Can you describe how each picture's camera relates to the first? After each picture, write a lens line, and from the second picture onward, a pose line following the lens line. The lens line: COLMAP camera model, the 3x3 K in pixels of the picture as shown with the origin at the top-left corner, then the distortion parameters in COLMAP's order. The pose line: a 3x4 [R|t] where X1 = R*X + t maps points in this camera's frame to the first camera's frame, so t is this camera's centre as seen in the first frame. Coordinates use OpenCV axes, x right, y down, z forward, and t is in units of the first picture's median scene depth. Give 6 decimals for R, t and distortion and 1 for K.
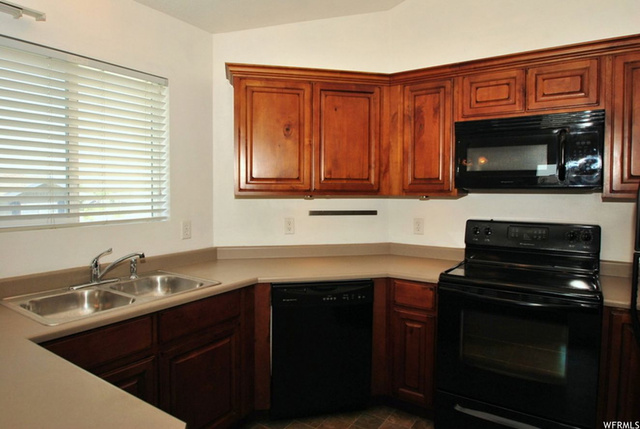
lens RADIAL K [[412.1, 0, 318.0], [0, 412.1, 208.6], [0, 0, 1]] dist [-0.048322, 0.007098]
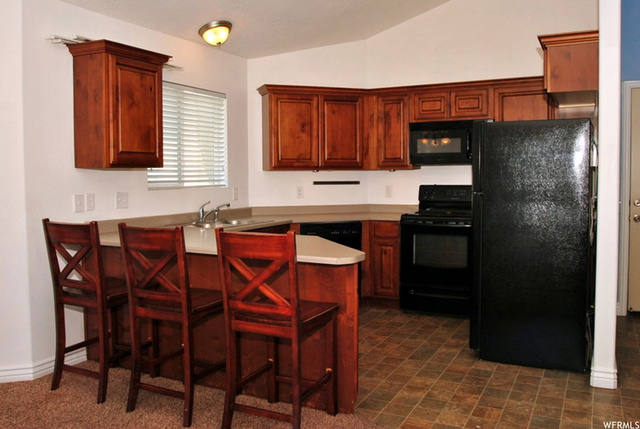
lens RADIAL K [[577.9, 0, 329.1], [0, 577.9, 204.6], [0, 0, 1]] dist [-0.050188, -0.011187]
pose [[0.991476, -0.017231, 0.129144, -0.260157], [0.016481, 0.999841, 0.006877, 0.083428], [-0.129242, -0.004690, 0.991602, -1.132954]]
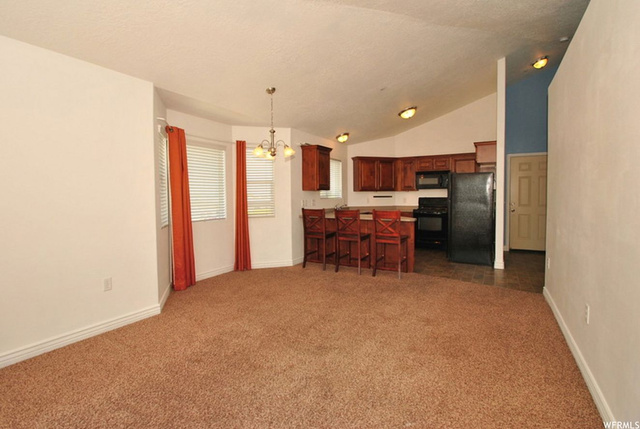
lens RADIAL K [[322.8, 0, 326.2], [0, 322.8, 208.6], [0, 0, 1]] dist [-0.009962, -0.008743]
pose [[0.995824, -0.017466, 0.089604, -0.748562], [0.017646, 0.999844, -0.001219, 0.121634], [-0.089569, 0.002795, 0.995977, -1.866704]]
